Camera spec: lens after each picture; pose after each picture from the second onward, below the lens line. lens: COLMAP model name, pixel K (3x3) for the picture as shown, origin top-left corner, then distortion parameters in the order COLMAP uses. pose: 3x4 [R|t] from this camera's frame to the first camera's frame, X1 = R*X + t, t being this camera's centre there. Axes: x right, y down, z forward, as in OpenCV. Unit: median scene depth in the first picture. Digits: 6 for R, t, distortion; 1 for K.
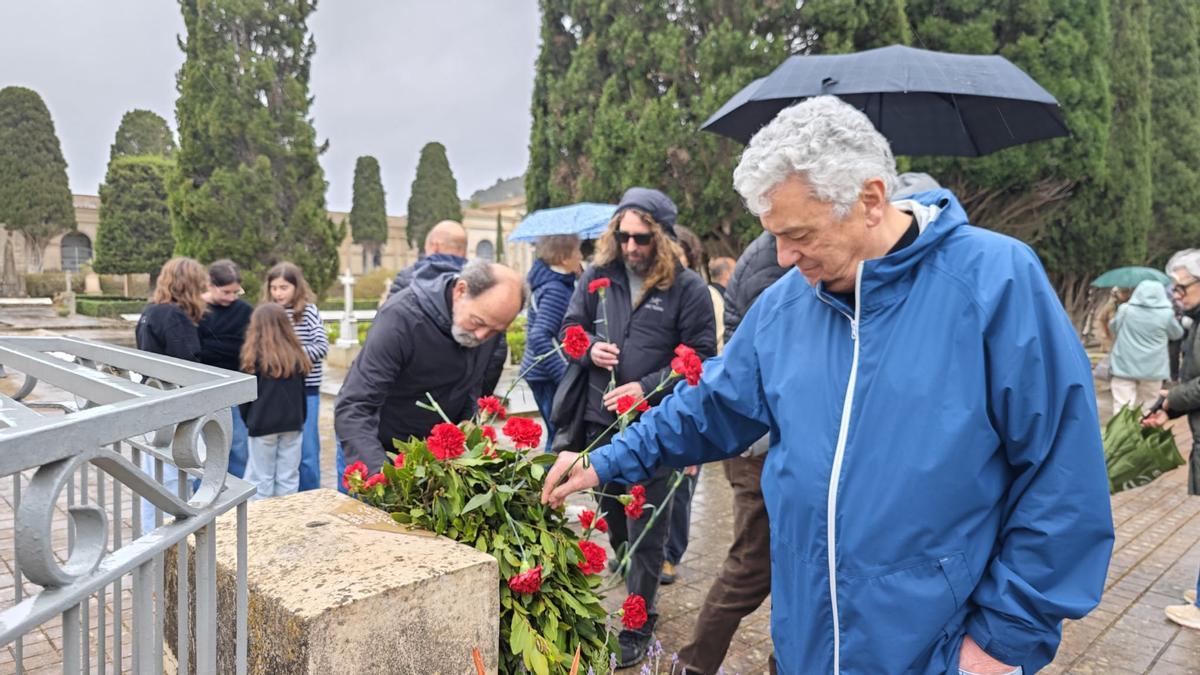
lens RADIAL K [[794.0, 0, 599.2], [0, 794.0, 349.7], [0, 0, 1]] dist [0.015075, 0.010493]
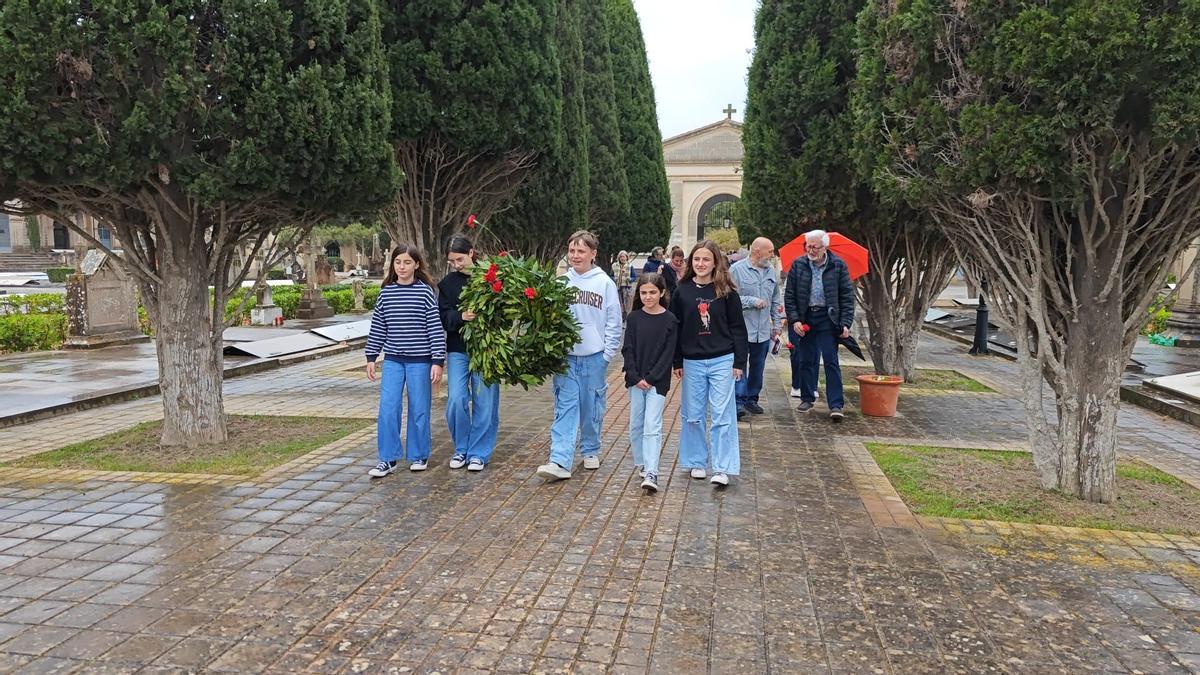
lens RADIAL K [[794.0, 0, 591.8], [0, 794.0, 337.5], [0, 0, 1]] dist [0.015075, 0.010493]
pose [[0.814109, -0.071068, 0.576346, 0.031078], [0.057381, 0.997471, 0.041942, -0.006426], [-0.577869, -0.001074, 0.816128, 0.109296]]
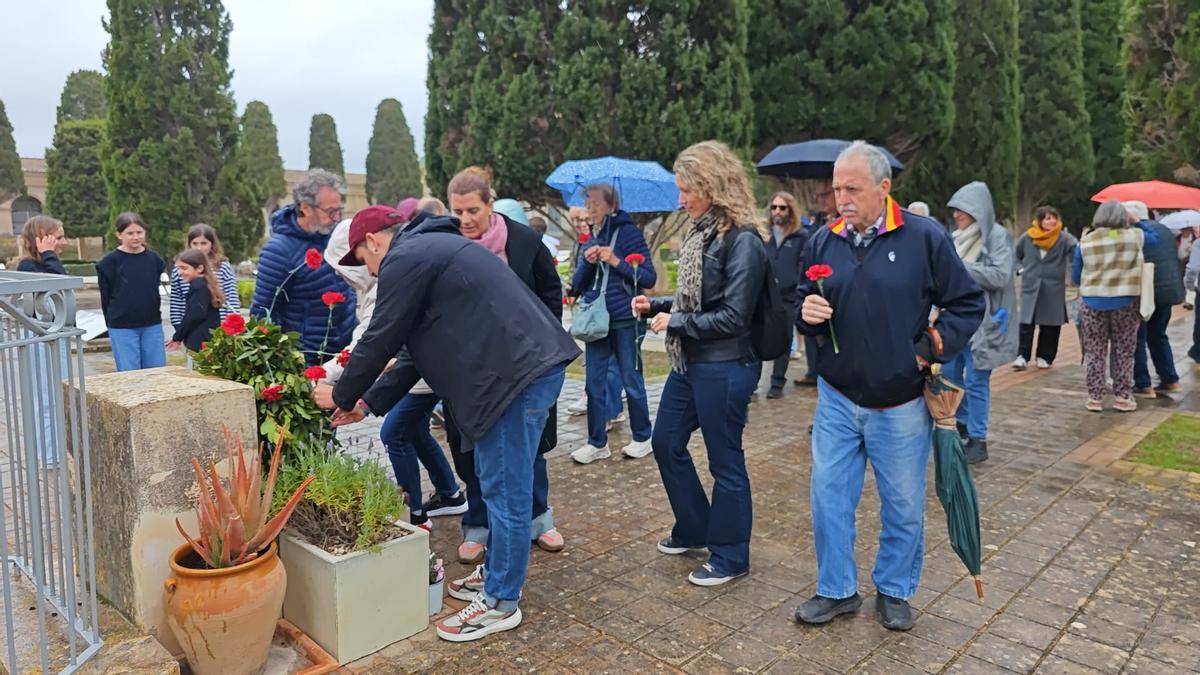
lens RADIAL K [[794.0, 0, 603.7], [0, 794.0, 337.8], [0, 0, 1]] dist [0.015075, 0.010493]
pose [[0.998913, -0.028791, 0.036656, 0.097784], [0.027157, 0.998648, 0.044325, 0.015787], [-0.037882, -0.043281, 0.998344, -0.132021]]
